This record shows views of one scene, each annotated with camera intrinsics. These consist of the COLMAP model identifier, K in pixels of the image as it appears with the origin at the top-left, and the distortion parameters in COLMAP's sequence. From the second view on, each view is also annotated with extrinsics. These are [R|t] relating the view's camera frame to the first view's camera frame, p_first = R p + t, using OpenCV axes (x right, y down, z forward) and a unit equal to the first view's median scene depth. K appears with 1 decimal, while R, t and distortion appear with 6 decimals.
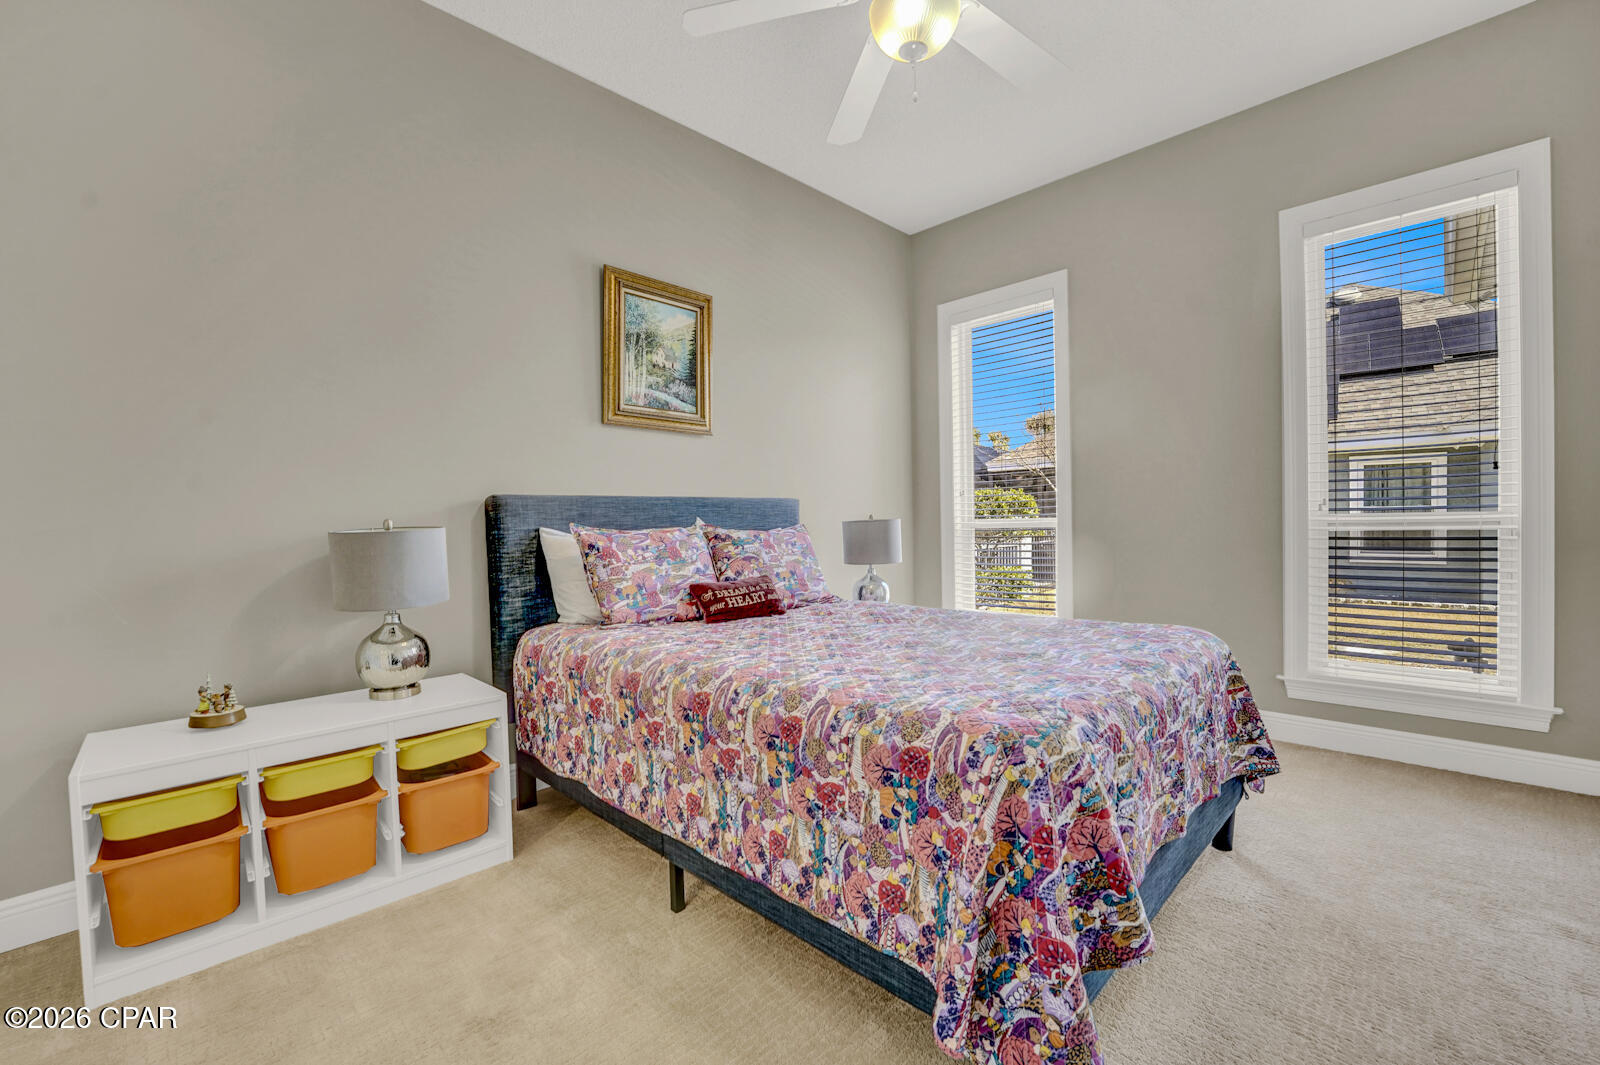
lens RADIAL K [[657.8, 0, 805.9], [0, 657.8, 524.7], [0, 0, 1]] dist [0.000626, 0.000133]
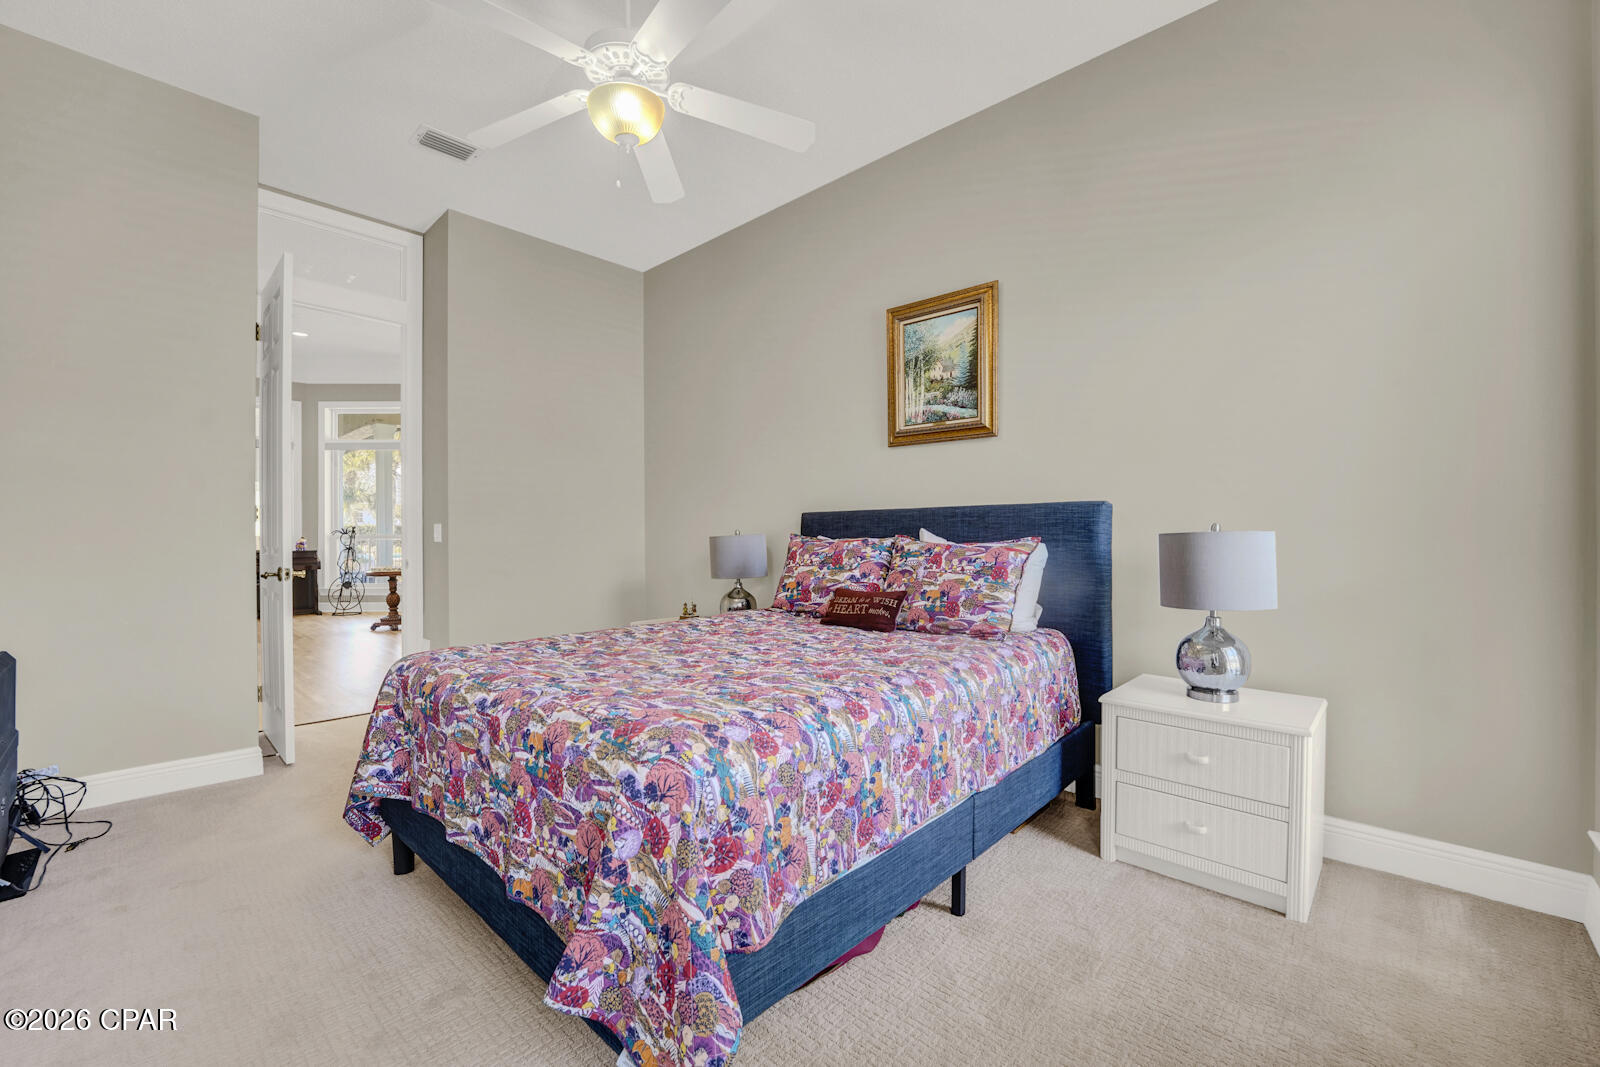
lens RADIAL K [[660.2, 0, 802.9], [0, 660.2, 536.8], [0, 0, 1]] dist [-0.026078, 0.000824]
pose [[0.031455, 0.023037, -0.999240, 0.801463], [-0.001191, 0.999735, 0.023011, -0.020364], [0.999504, 0.000466, 0.031474, 0.760019]]
